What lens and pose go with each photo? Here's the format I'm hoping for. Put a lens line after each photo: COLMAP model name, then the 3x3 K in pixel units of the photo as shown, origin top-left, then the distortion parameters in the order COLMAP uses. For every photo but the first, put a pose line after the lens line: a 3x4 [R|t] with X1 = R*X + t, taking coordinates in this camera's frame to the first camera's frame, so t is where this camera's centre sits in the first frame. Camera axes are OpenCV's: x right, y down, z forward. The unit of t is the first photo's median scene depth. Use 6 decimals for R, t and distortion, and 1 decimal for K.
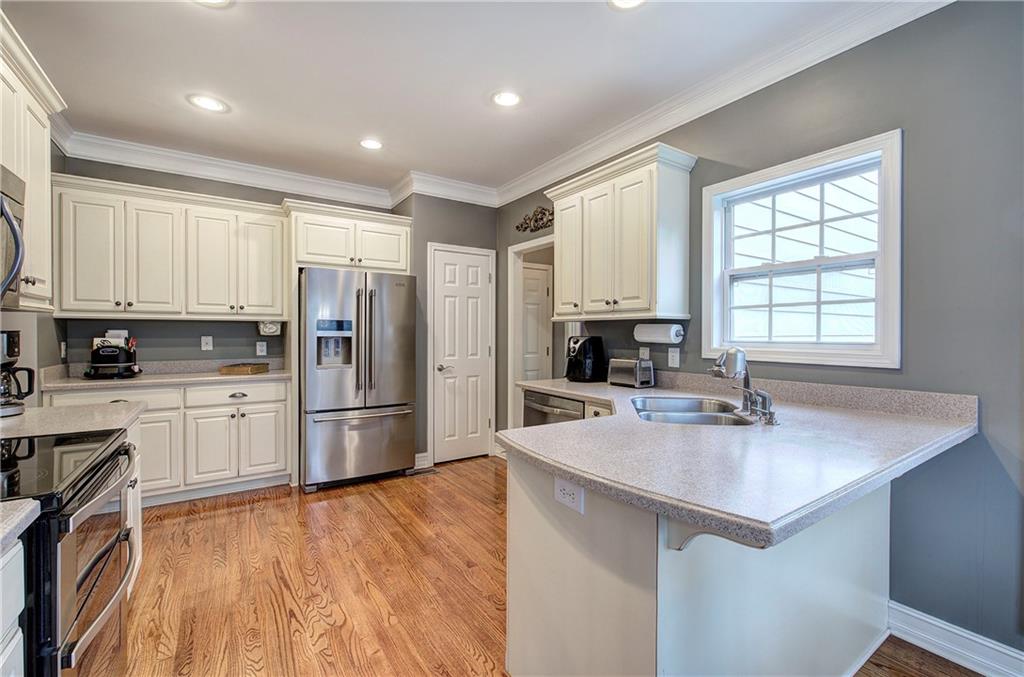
lens RADIAL K [[438.1, 0, 515.1], [0, 438.1, 336.8], [0, 0, 1]] dist [-0.004610, 0.002552]
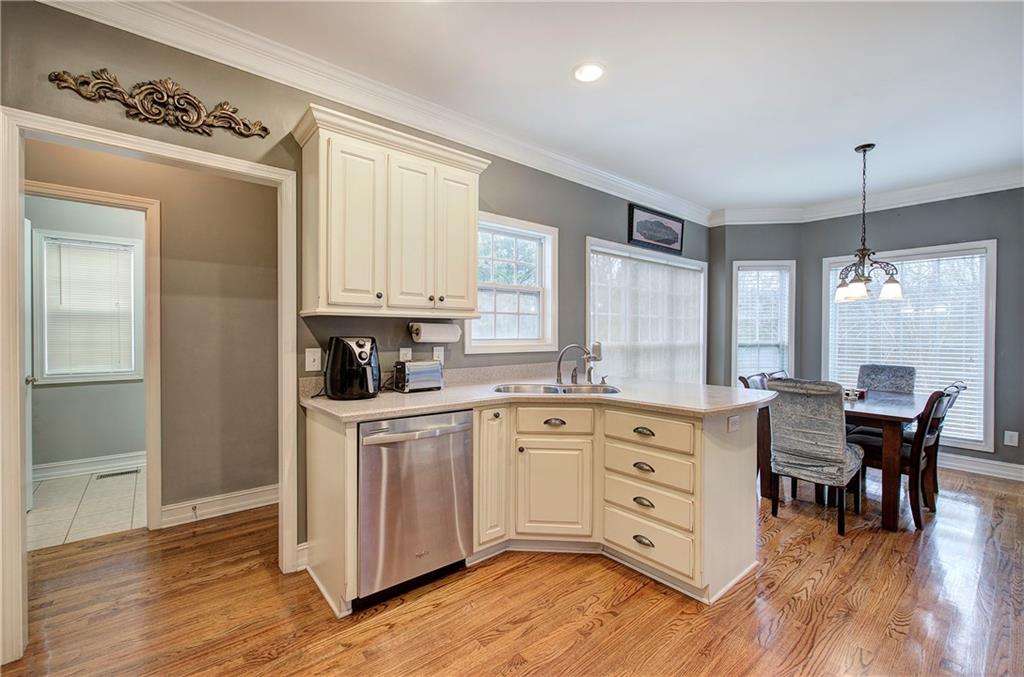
lens RADIAL K [[438.1, 0, 513.2], [0, 438.1, 333.8], [0, 0, 1]] dist [-0.004610, 0.002552]
pose [[-0.115847, -0.005303, 0.993253, -0.559548], [0.005643, 0.999966, 0.005997, -0.008753], [-0.993251, 0.006300, -0.115813, 0.761802]]
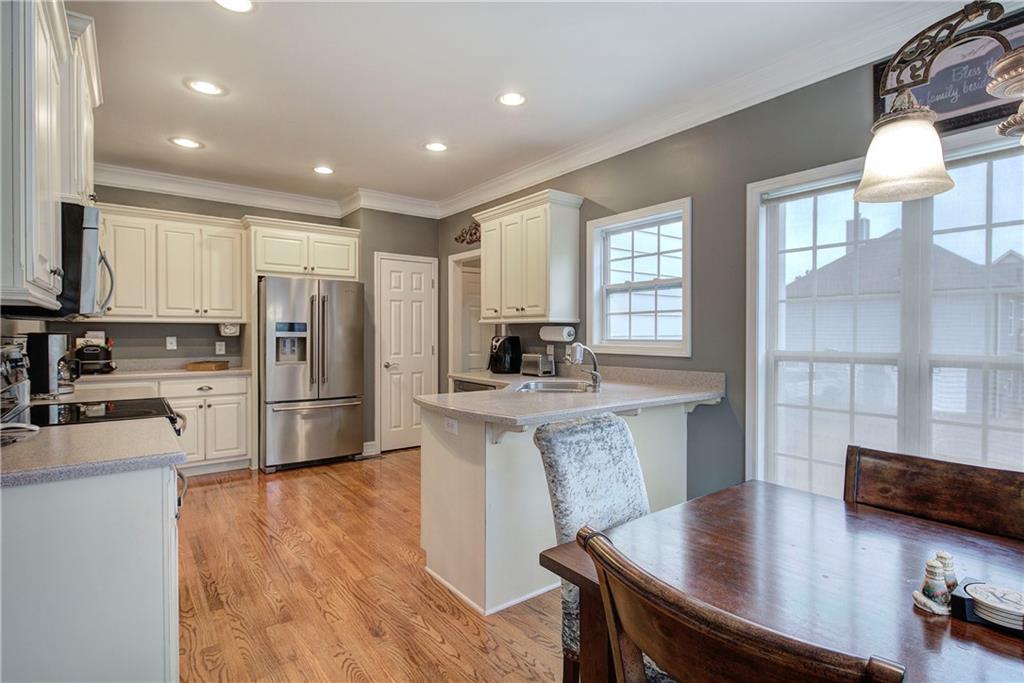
lens RADIAL K [[509.7, 0, 515.2], [0, 509.7, 339.6], [0, 0, 1]] dist [0.005830, -0.002776]
pose [[0.998105, -0.002111, 0.061499, 0.092420], [0.001867, 0.999990, 0.004022, 0.002565], [-0.061507, -0.003900, 0.998099, -0.378479]]
